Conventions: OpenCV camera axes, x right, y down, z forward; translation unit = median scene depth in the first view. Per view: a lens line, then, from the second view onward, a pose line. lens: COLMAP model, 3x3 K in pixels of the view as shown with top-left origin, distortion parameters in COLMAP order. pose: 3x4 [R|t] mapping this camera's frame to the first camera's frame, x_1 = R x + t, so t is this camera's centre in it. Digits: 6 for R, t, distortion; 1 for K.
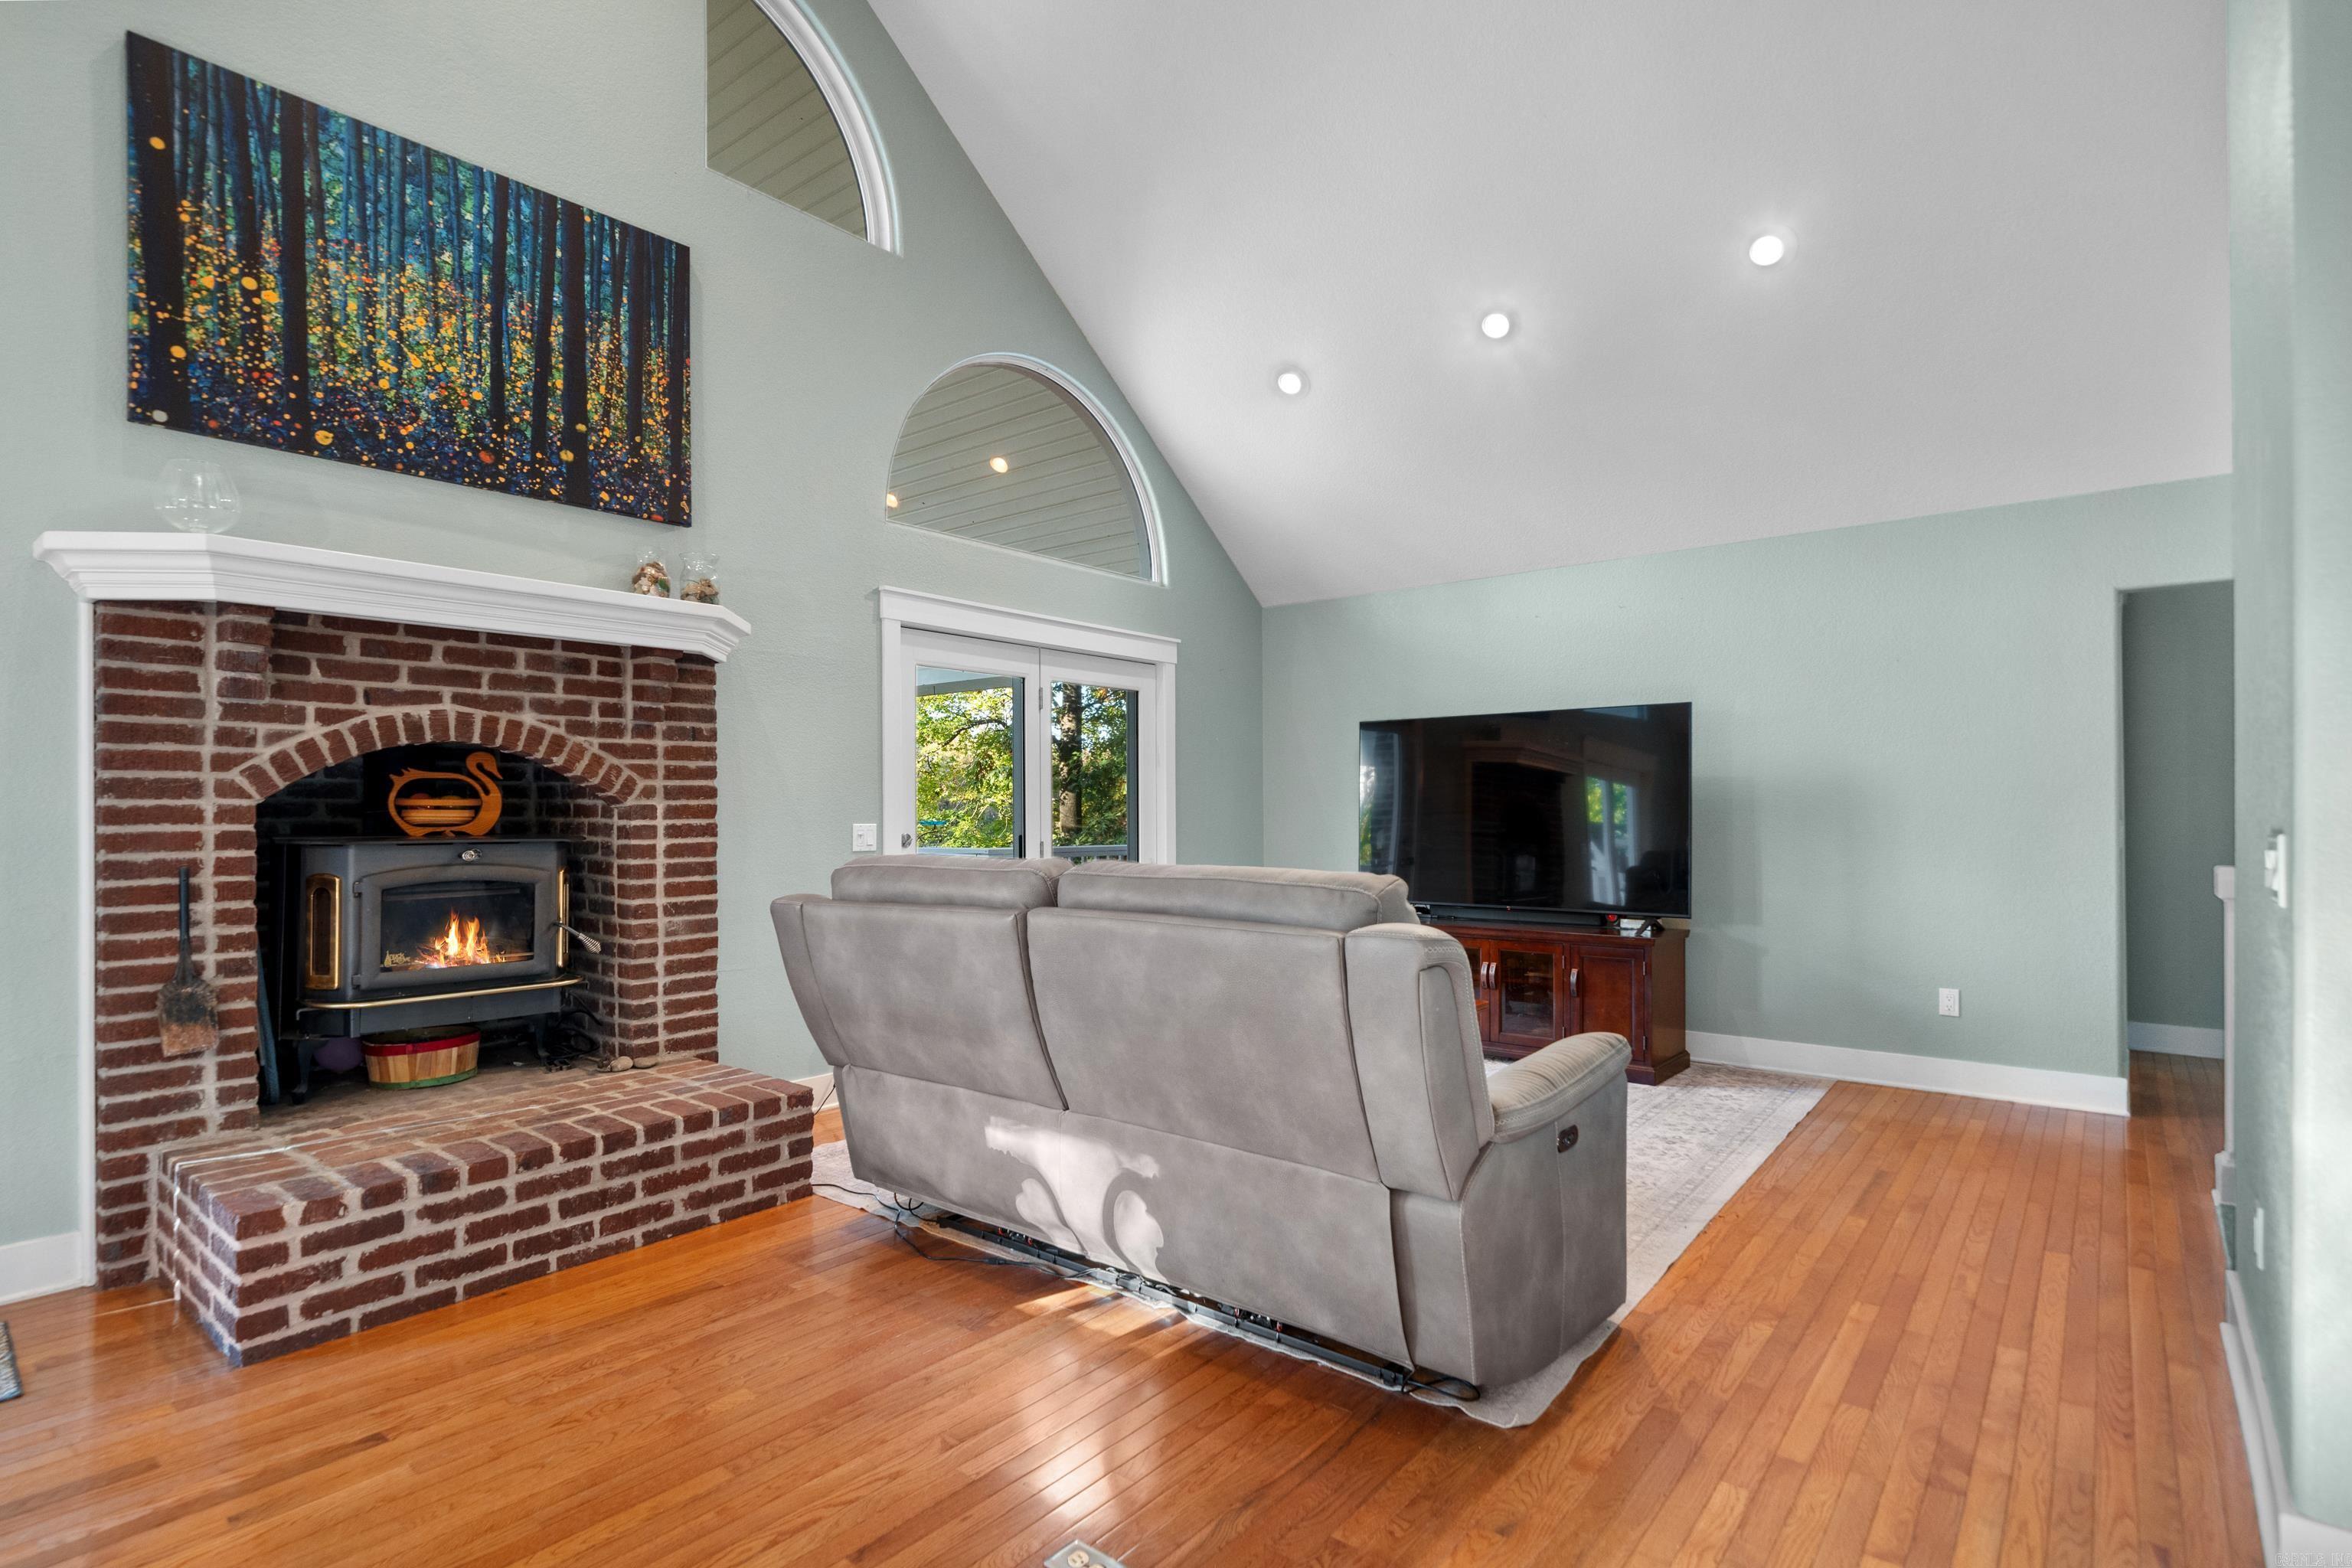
lens RADIAL K [[1168.2, 0, 1177.2], [0, 1168.2, 808.8], [0, 0, 1]] dist [0.001033, 0.000286]
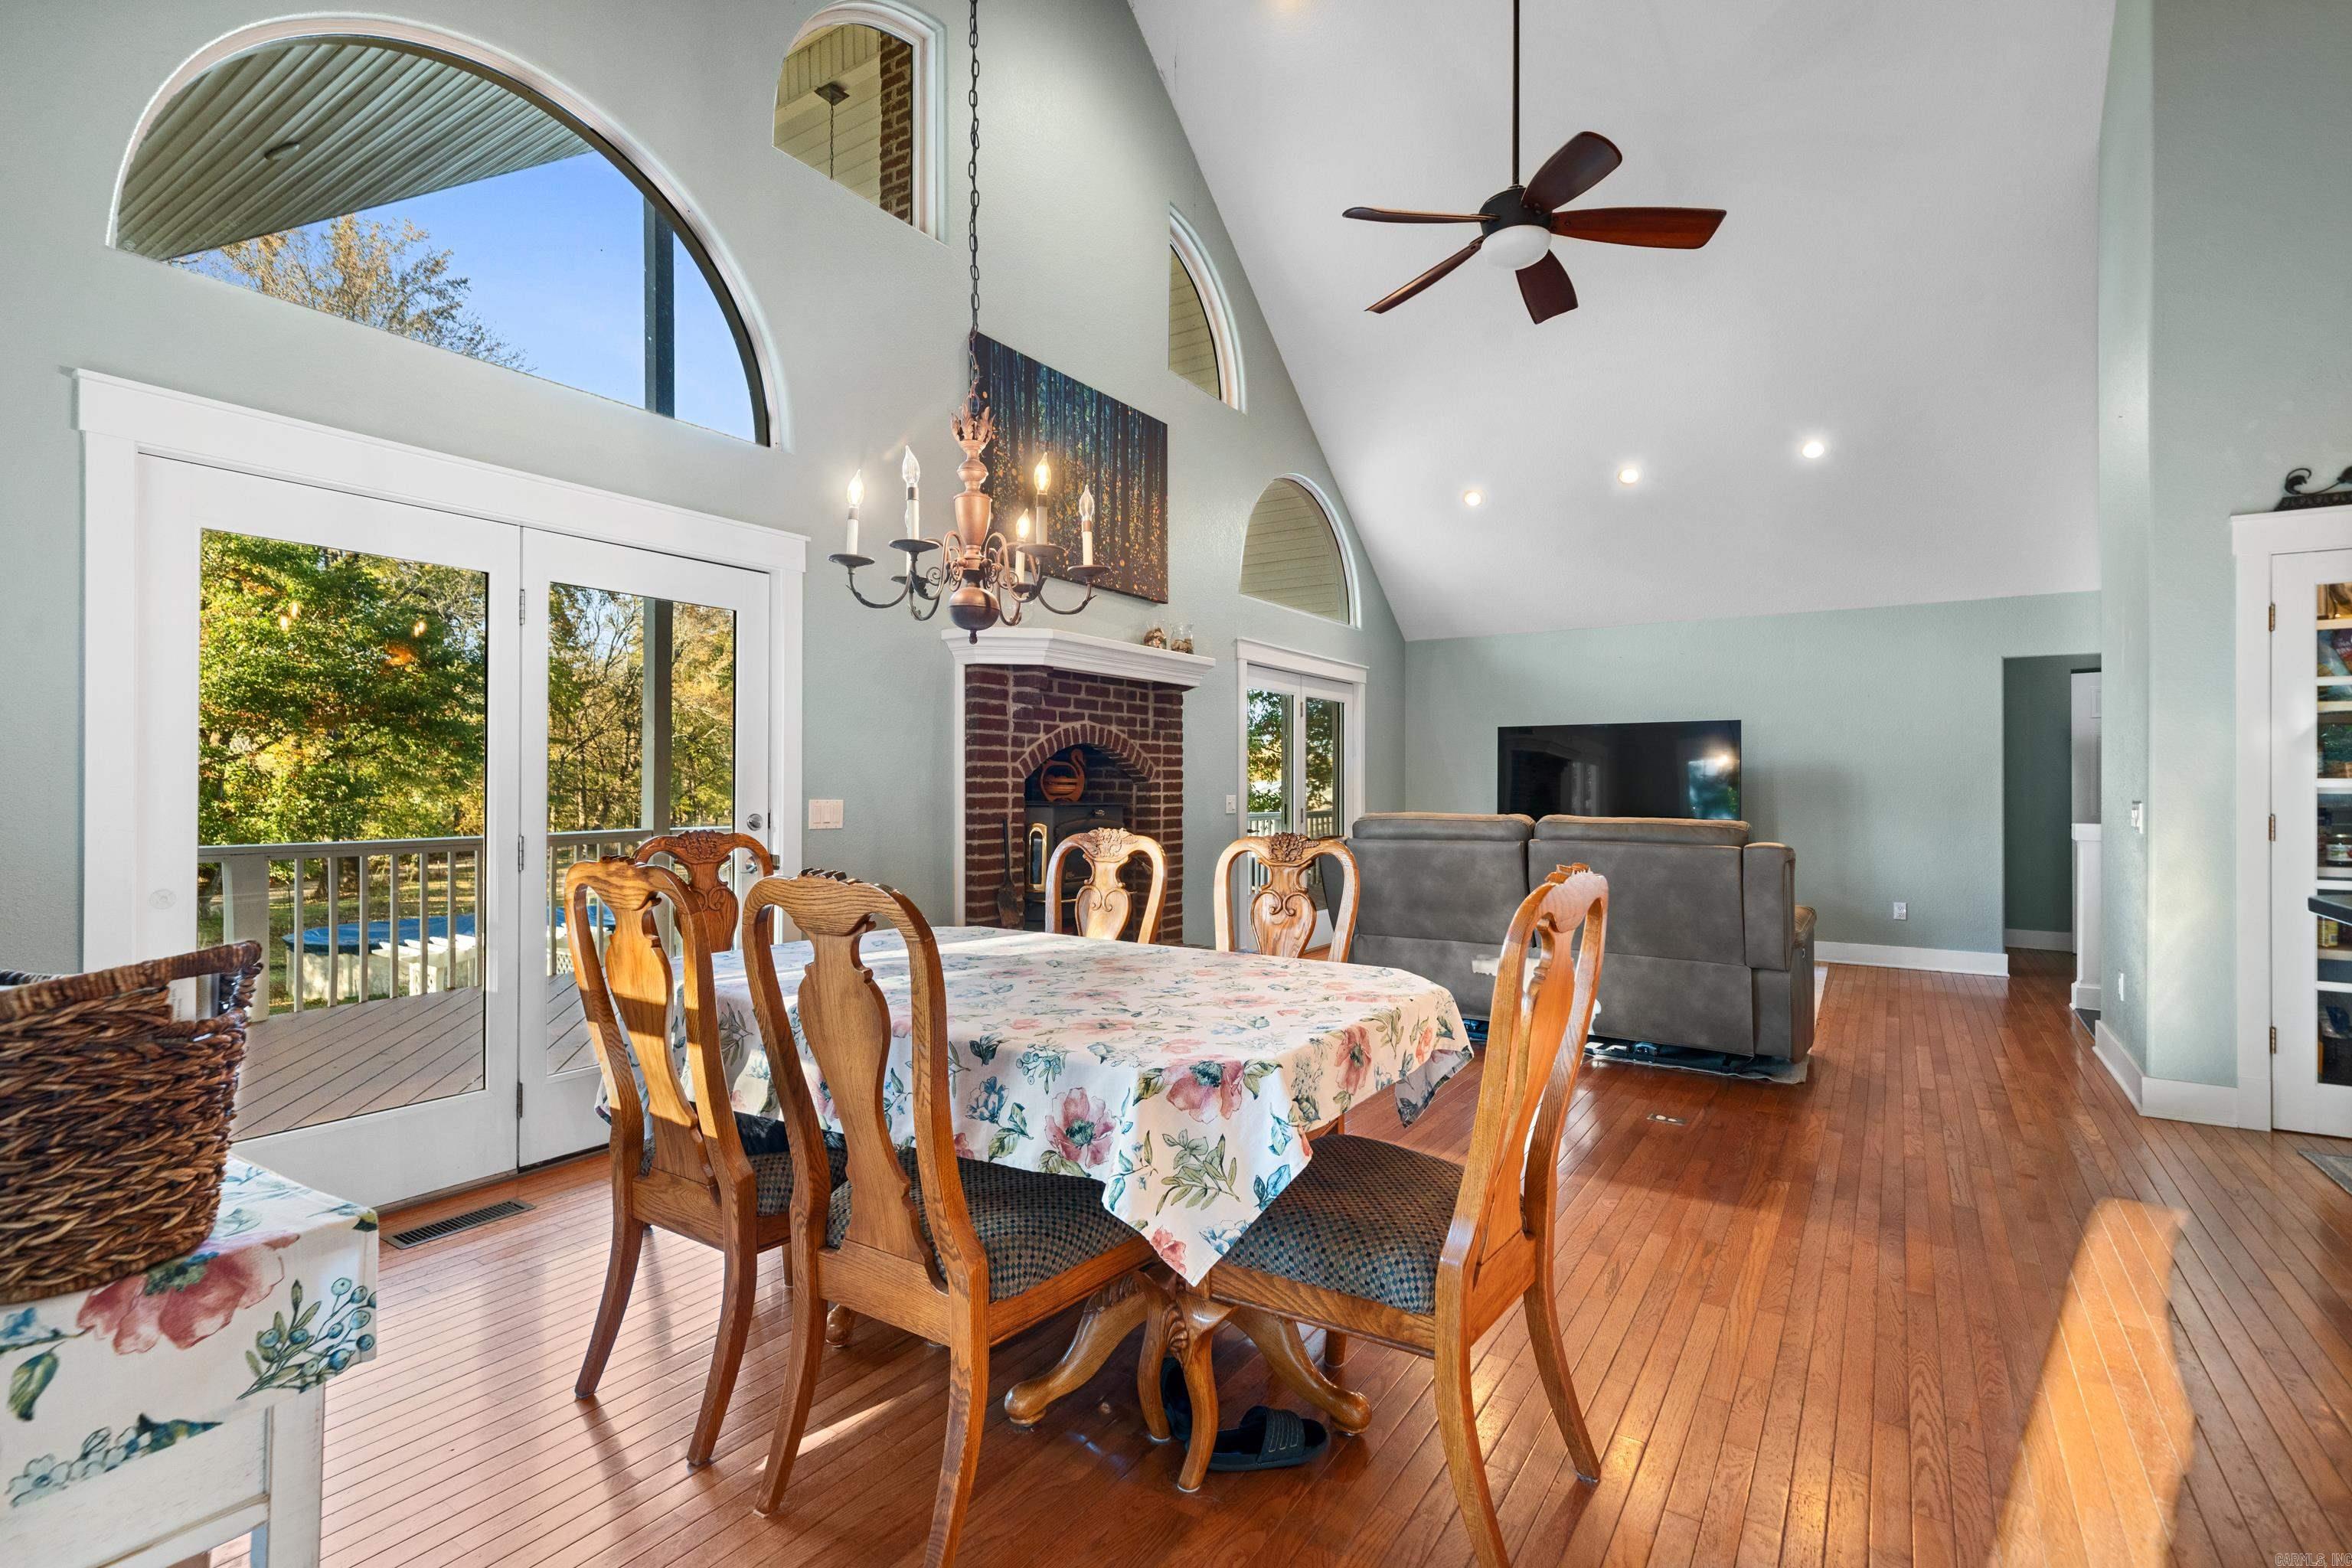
lens RADIAL K [[1100.7, 0, 1175.3], [0, 1100.7, 789.9], [0, 0, 1]] dist [0.000416, 0.000138]
pose [[0.995206, 0.006957, 0.097557, -0.656829], [-0.007495, 0.999959, 0.005151, -0.001245], [-0.097517, -0.005858, 0.995217, -0.553245]]
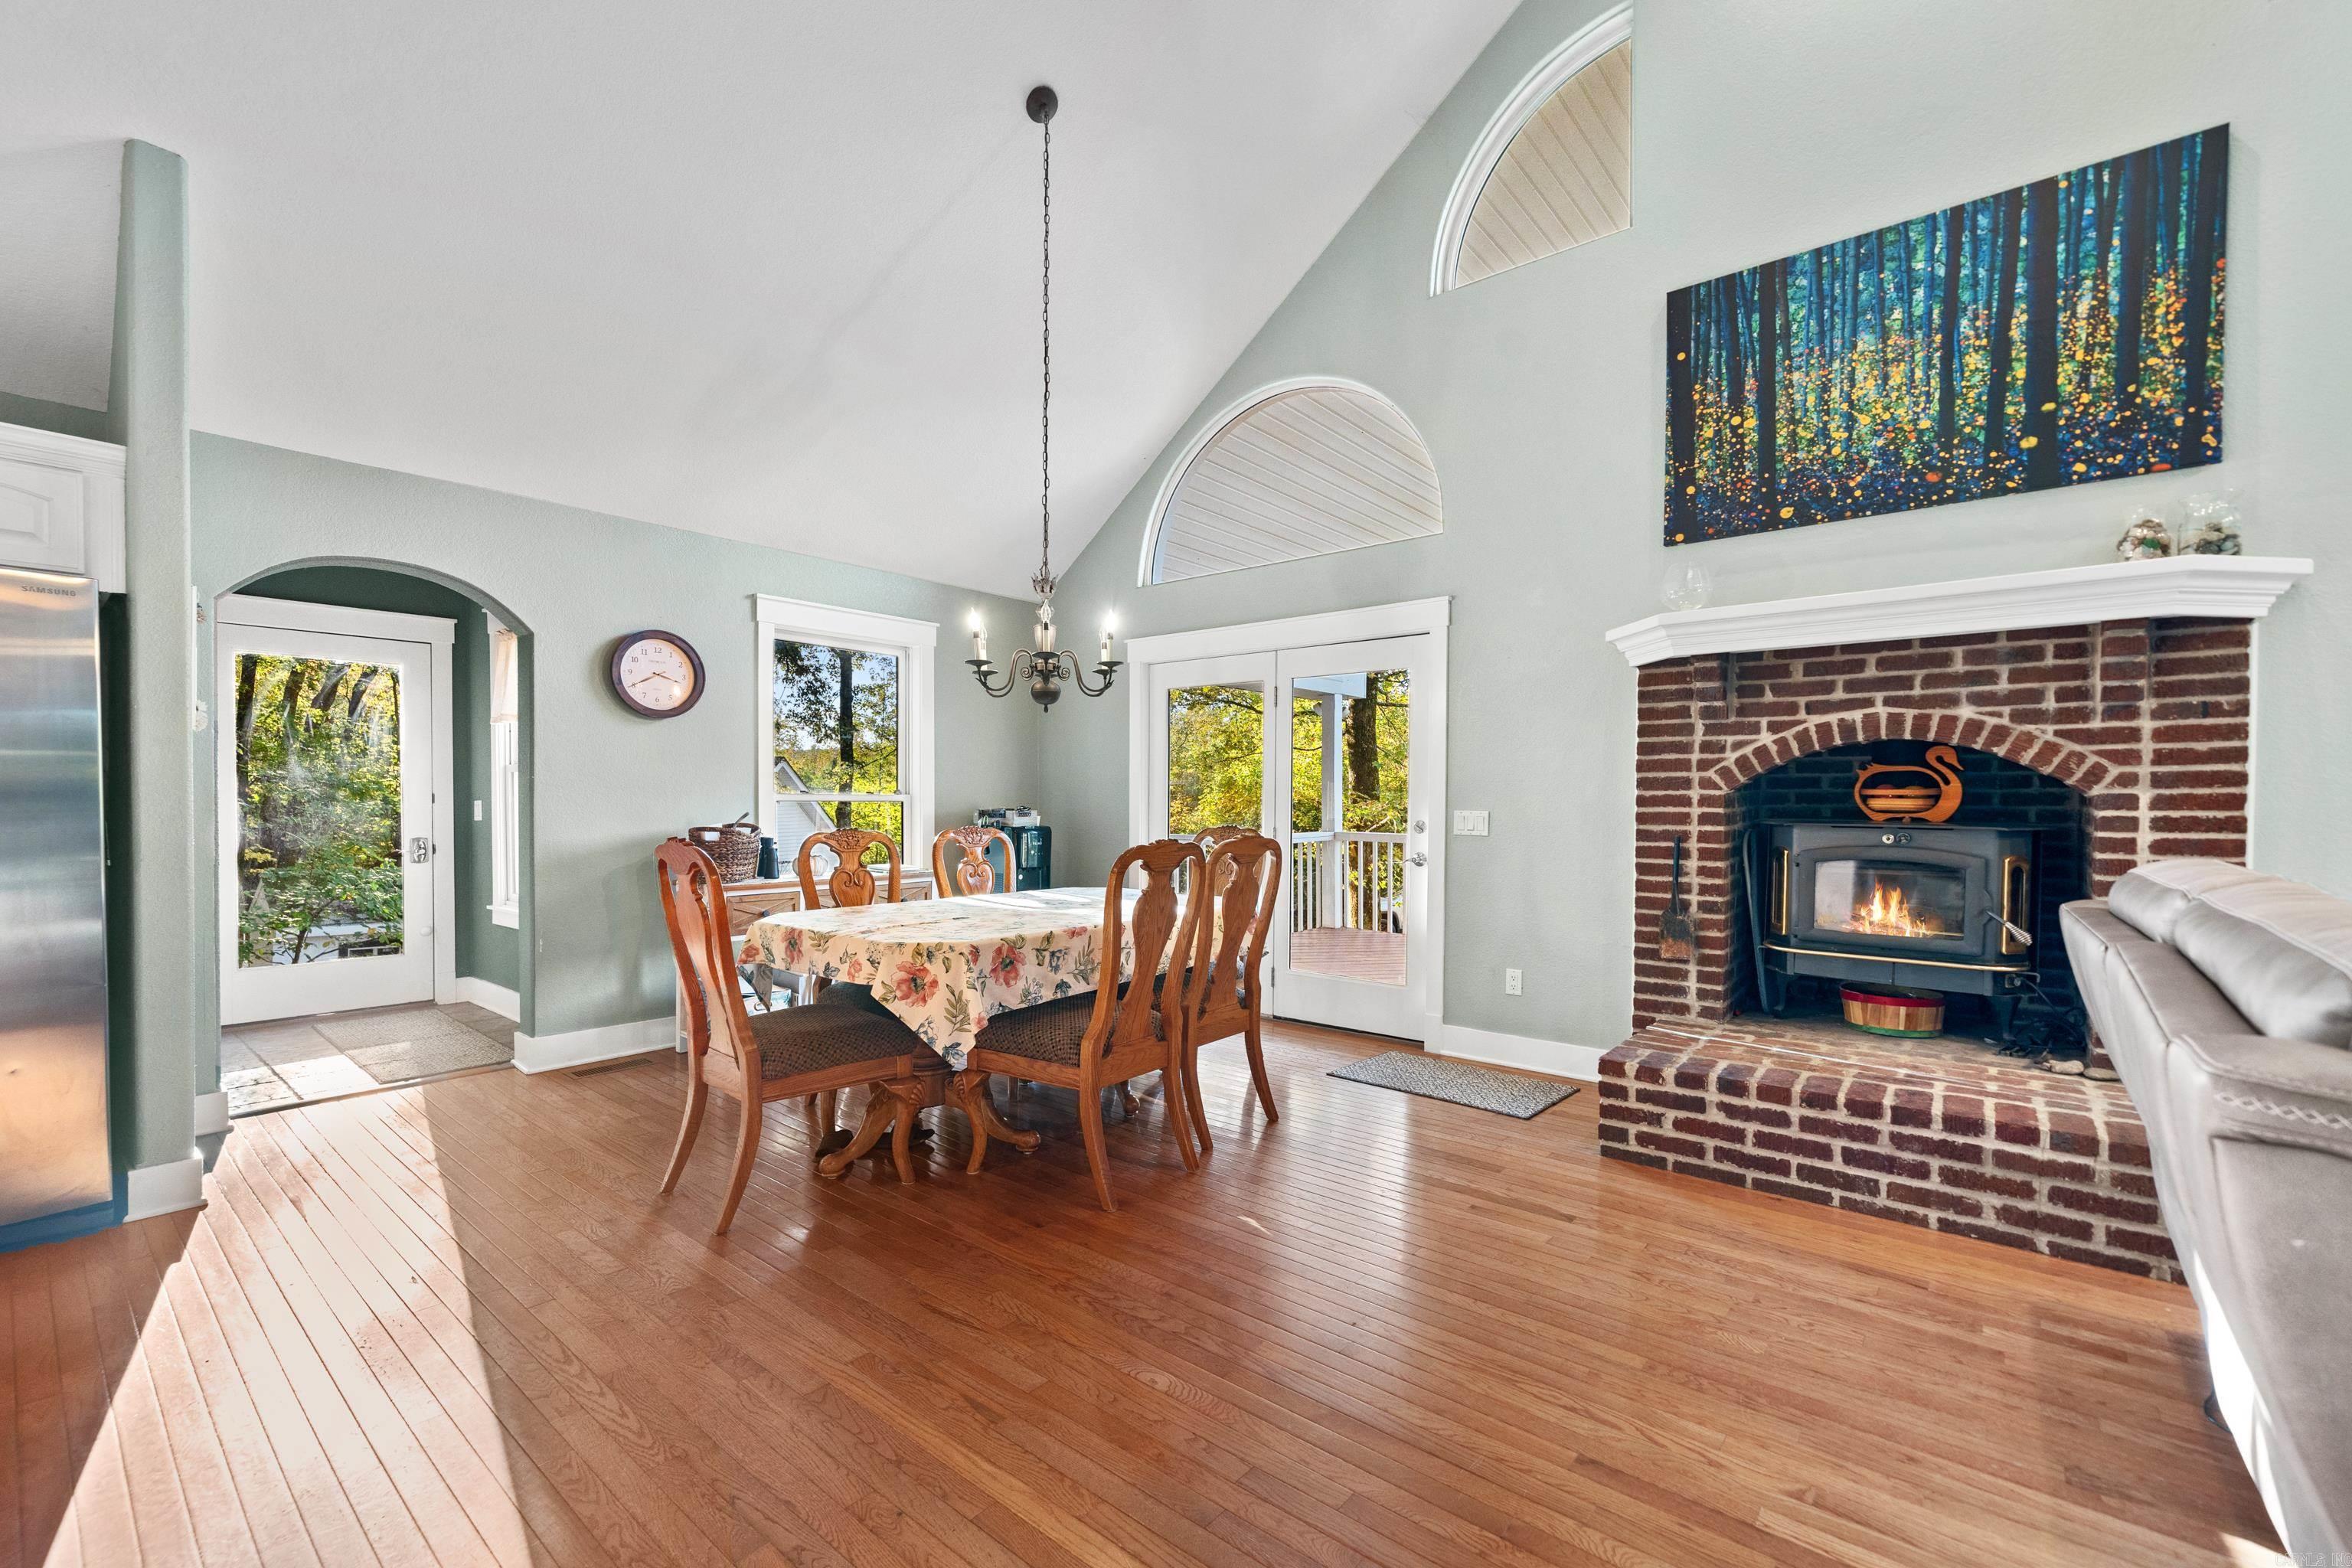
lens RADIAL K [[940.6, 0, 1170.9], [0, 940.6, 814.4], [0, 0, 1]] dist [-0.000871, -0.000001]
pose [[0.004356, 0.022109, -0.999746, 0.309943], [-0.001756, 0.999754, 0.022101, -0.002742], [0.999989, 0.001659, 0.004393, 0.296003]]
